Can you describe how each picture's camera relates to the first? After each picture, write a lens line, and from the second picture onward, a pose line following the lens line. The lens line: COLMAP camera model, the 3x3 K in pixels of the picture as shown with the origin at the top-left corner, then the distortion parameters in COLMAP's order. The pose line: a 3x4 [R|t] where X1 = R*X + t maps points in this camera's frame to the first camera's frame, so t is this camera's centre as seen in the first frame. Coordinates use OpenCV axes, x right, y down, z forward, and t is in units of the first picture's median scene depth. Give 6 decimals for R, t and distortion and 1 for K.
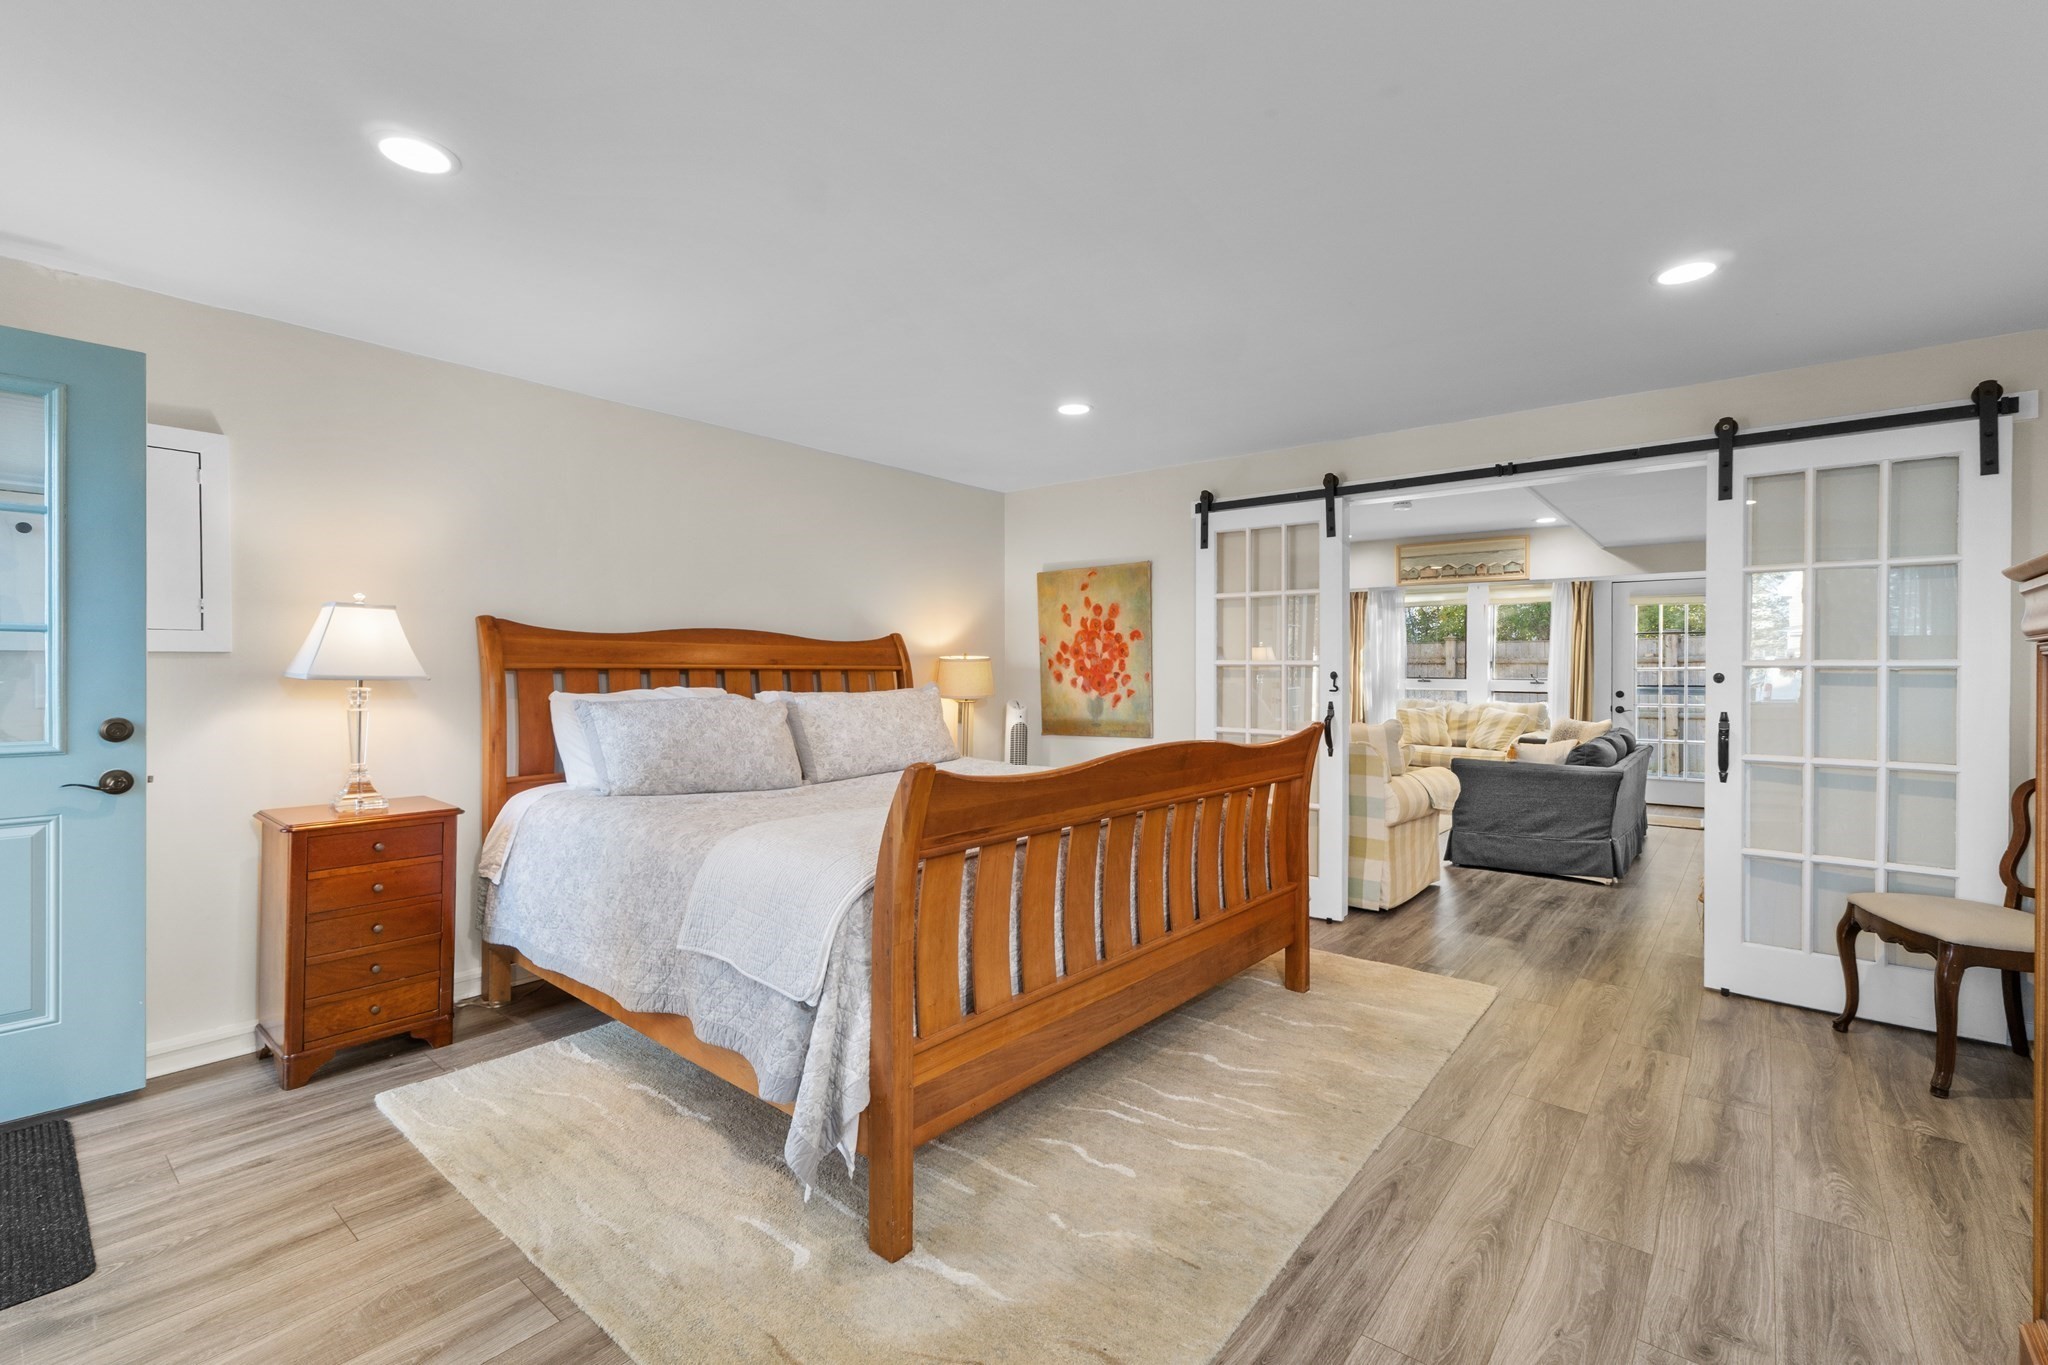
lens RADIAL K [[900.0, 0, 1024.0], [0, 900.0, 682.5], [0, 0, 1]] dist [-0.000643, -0.000125]
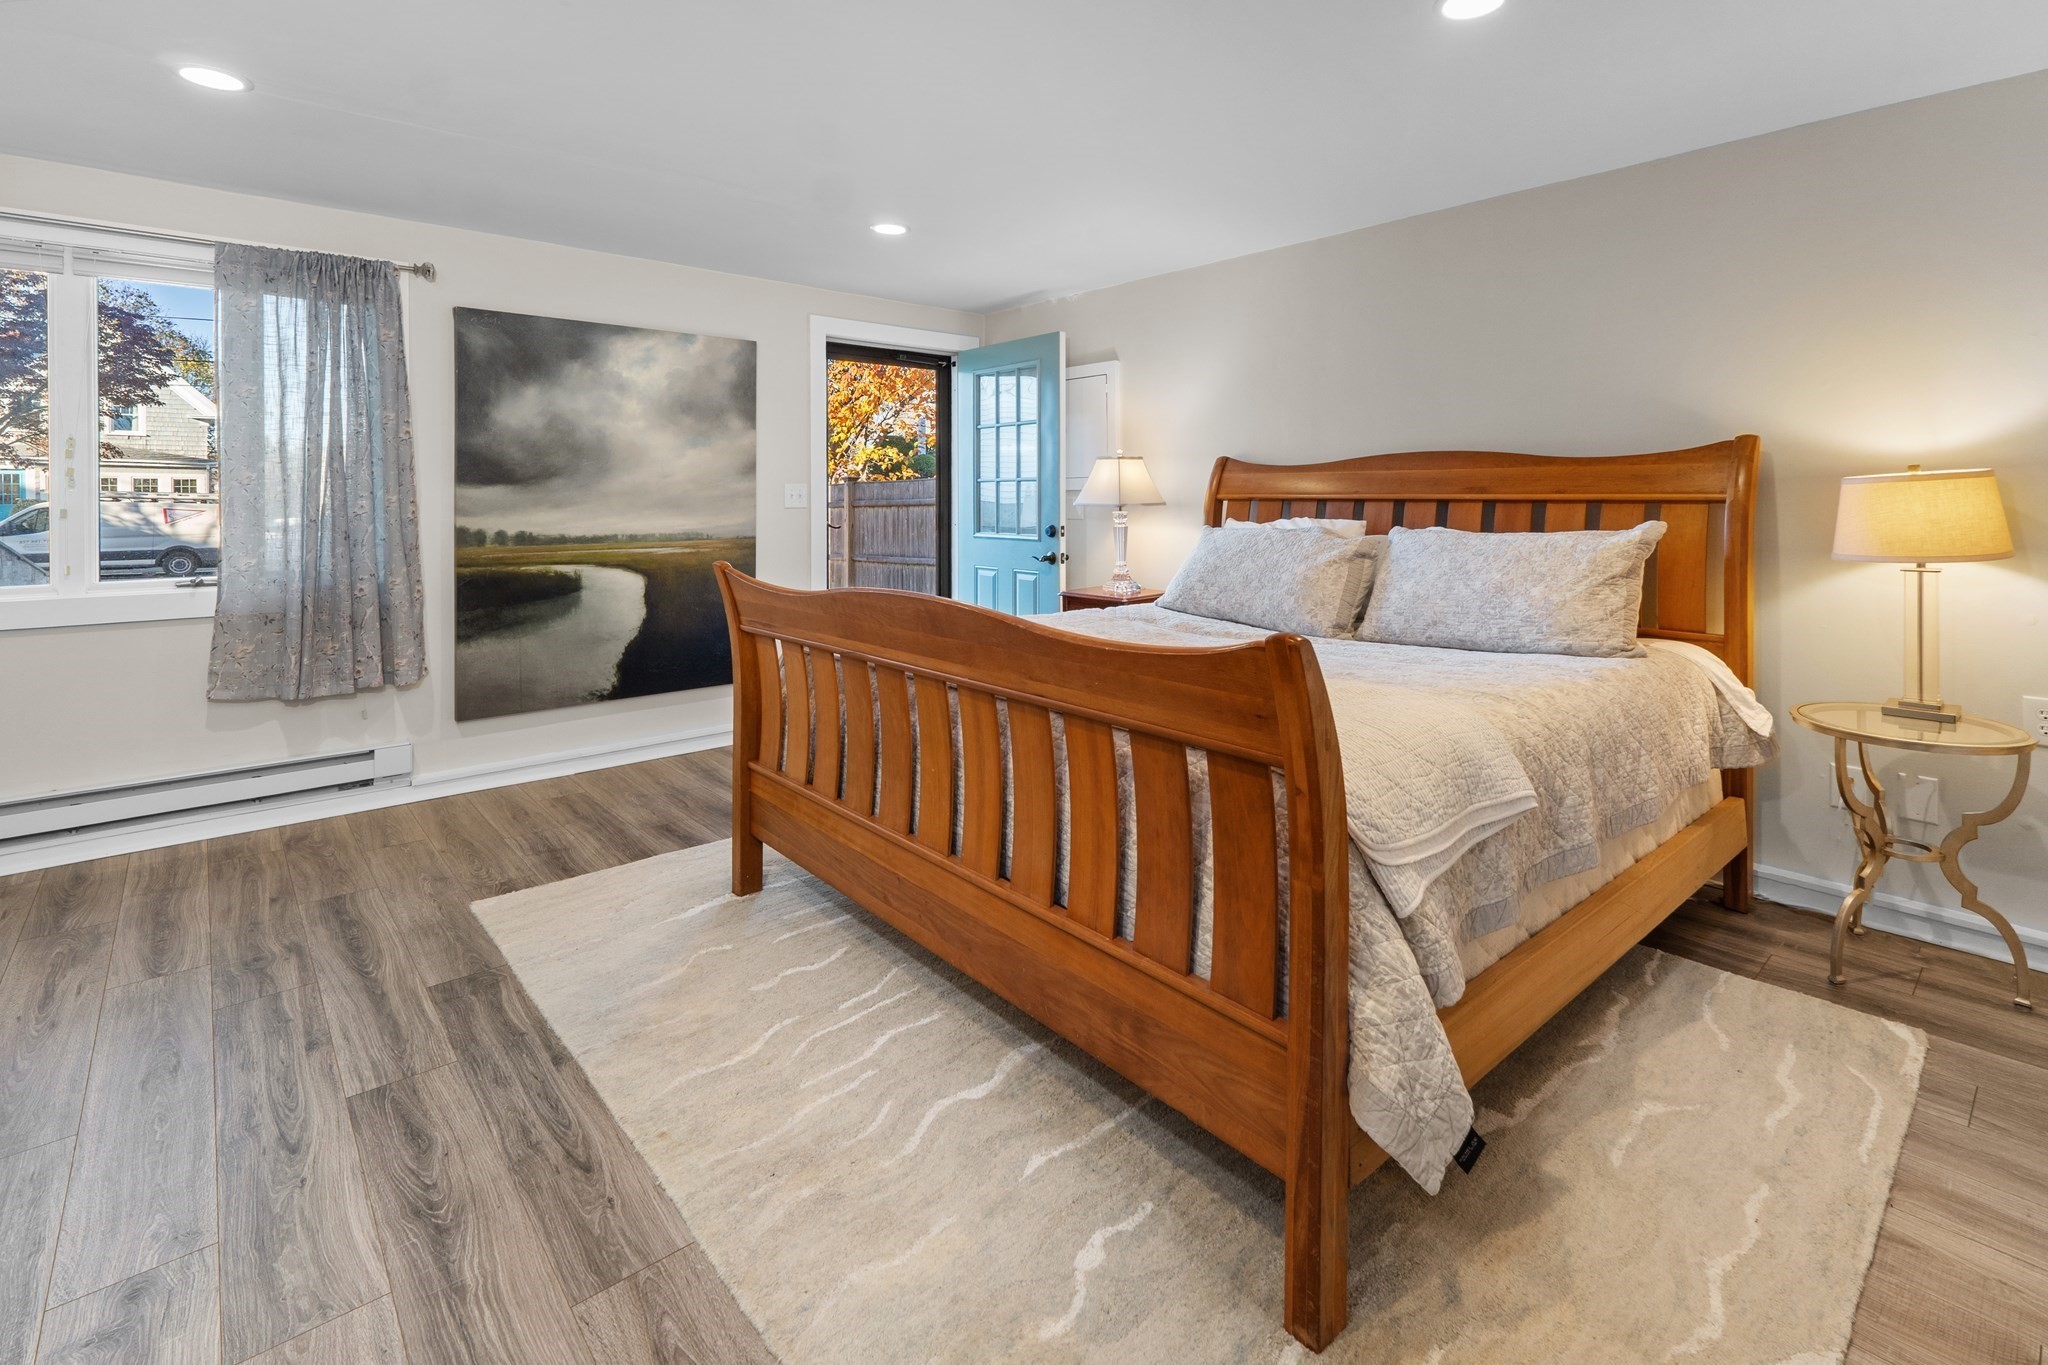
lens RADIAL K [[932.7, 0, 1032.3], [0, 932.7, 508.4], [0, 0, 1]] dist [0.000534, 0.000626]
pose [[-0.153041, 0.006166, -0.988201, 0.988987], [-0.016917, 0.999818, 0.008858, -0.013740], [0.988075, 0.018073, -0.152909, 1.296049]]
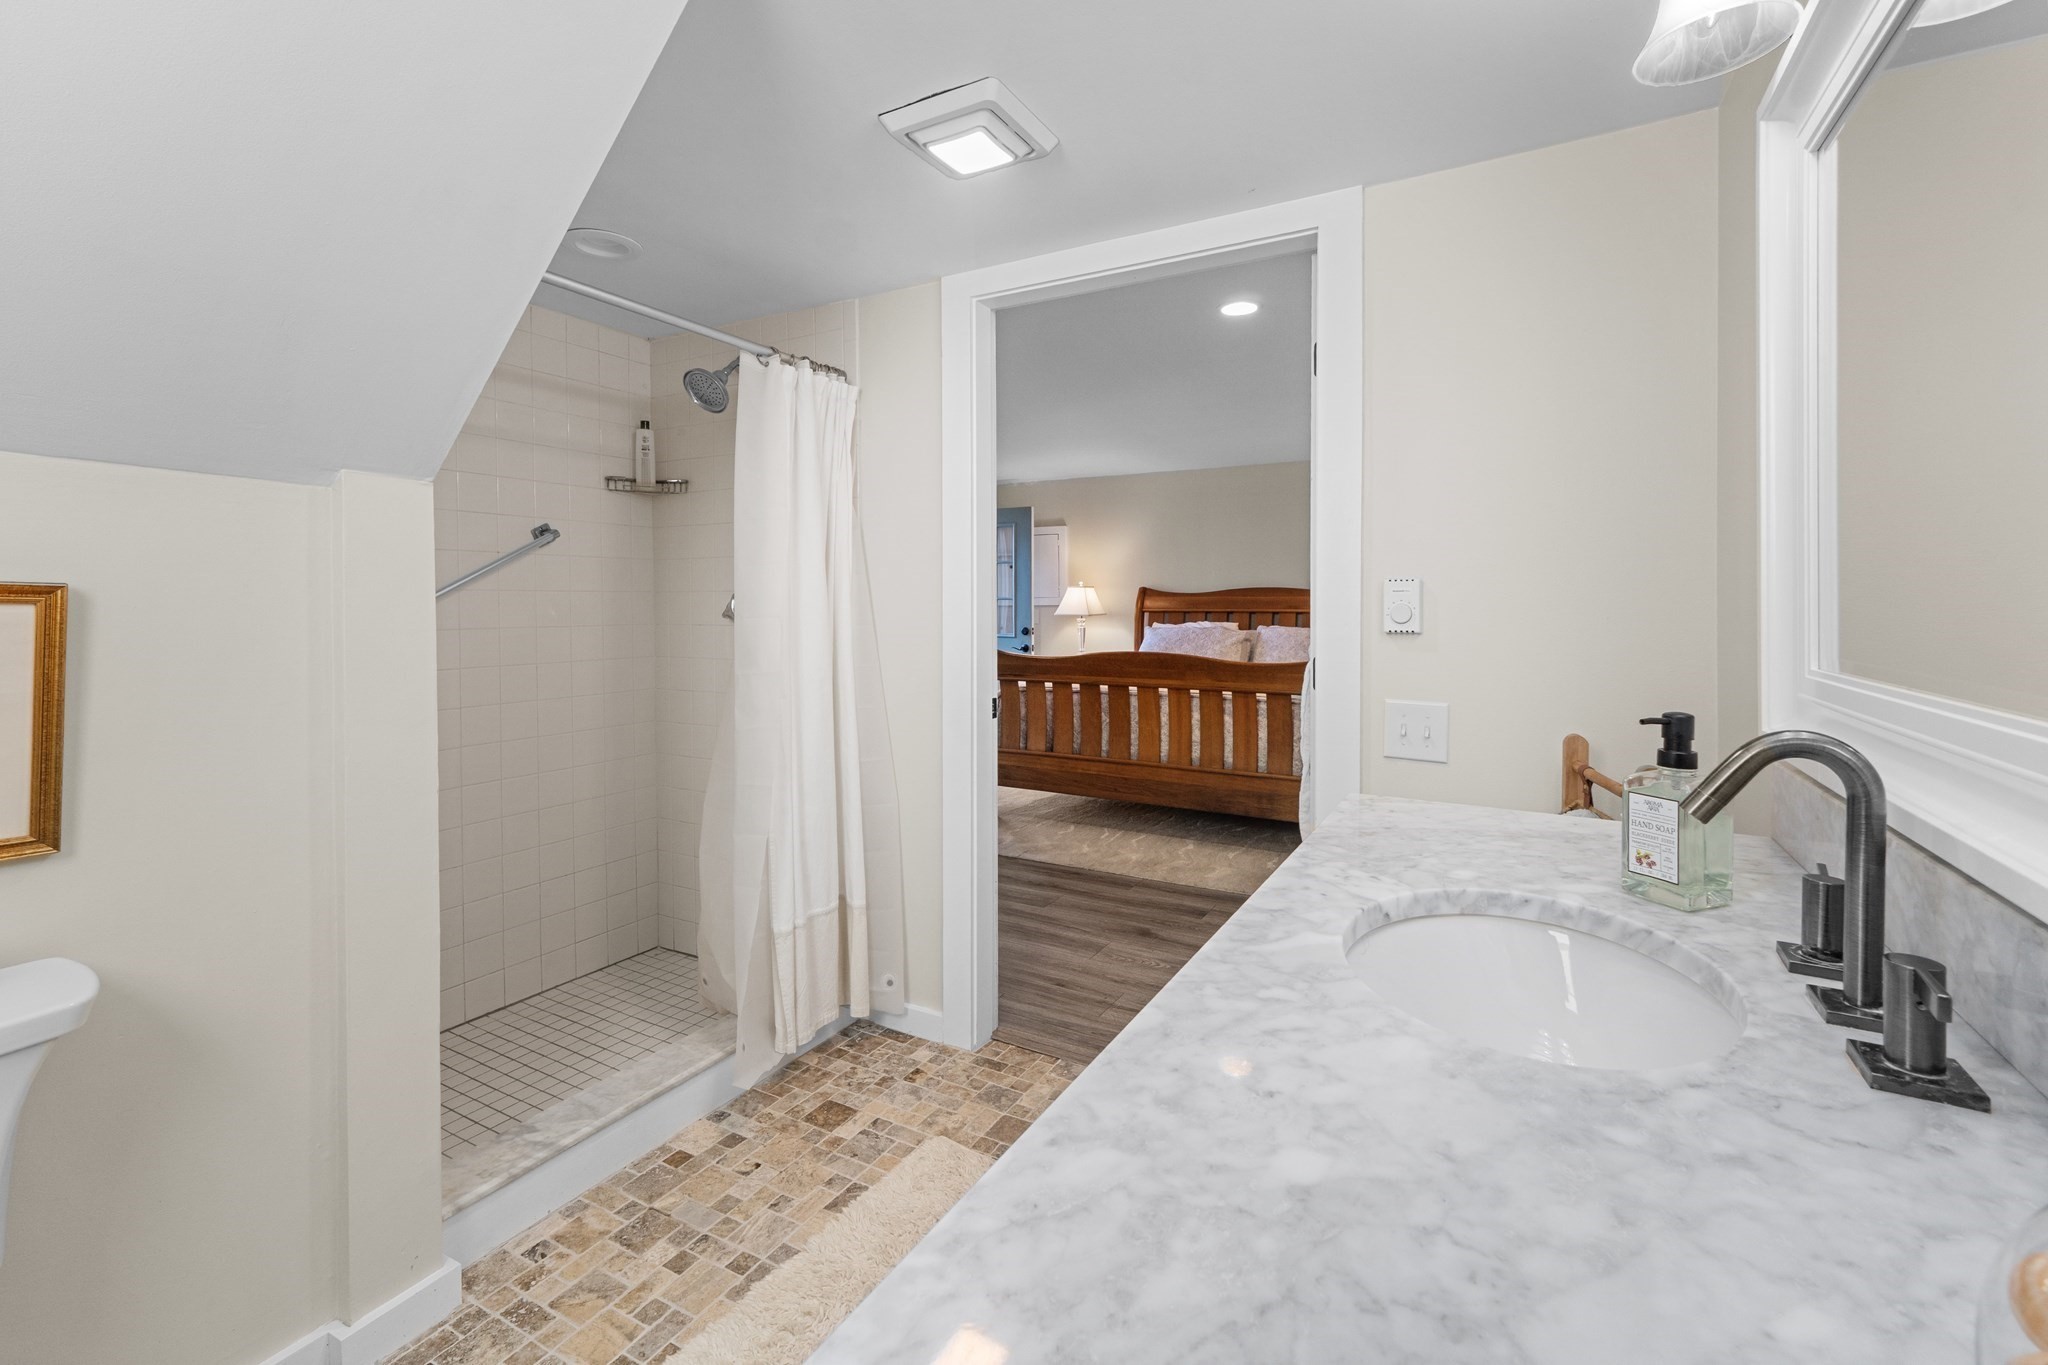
lens RADIAL K [[900.0, 0, 1024.0], [0, 900.0, 682.5], [0, 0, 1]] dist [-0.000643, -0.000125]
pose [[0.172530, 0.081049, -0.981664, 2.061028], [-0.014824, 0.996710, 0.079686, -0.018305], [0.984893, 0.000804, 0.173164, 0.478196]]
